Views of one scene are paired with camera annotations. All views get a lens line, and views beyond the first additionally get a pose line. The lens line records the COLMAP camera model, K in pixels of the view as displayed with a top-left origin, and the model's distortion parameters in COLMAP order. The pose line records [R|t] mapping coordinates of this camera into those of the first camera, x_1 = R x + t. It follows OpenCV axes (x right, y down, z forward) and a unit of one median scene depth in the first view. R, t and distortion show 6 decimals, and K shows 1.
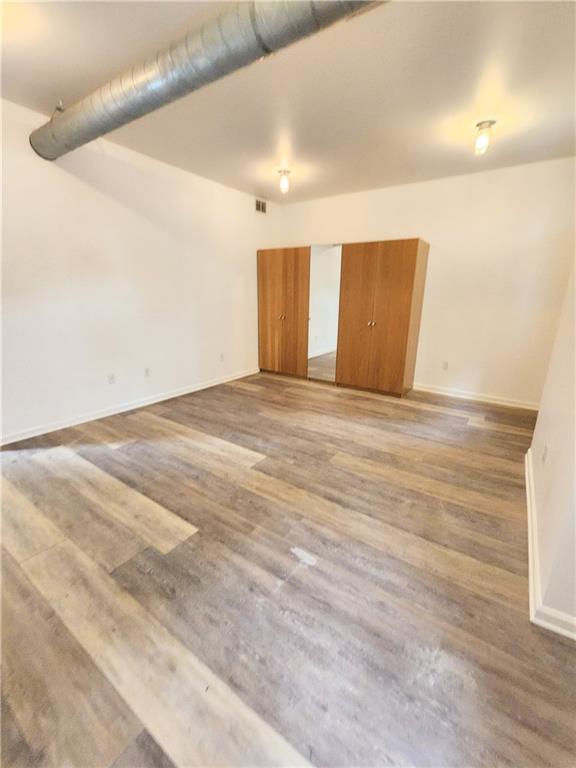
lens RADIAL K [[312.1, 0, 288.2], [0, 312.1, 380.5], [0, 0, 1]] dist [0.003213, -0.000117]
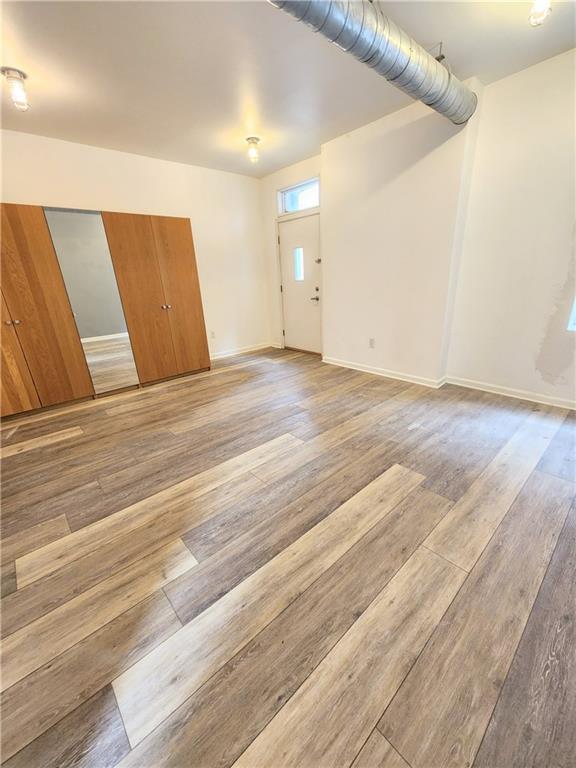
lens RADIAL K [[312.1, 0, 286.3], [0, 312.1, 391.3], [0, 0, 1]] dist [0.003213, -0.000117]
pose [[0.247750, -0.367493, 0.896420, -0.897532], [0.304662, 0.907878, 0.287989, -0.170998], [-0.919674, 0.201756, 0.336888, 0.600199]]
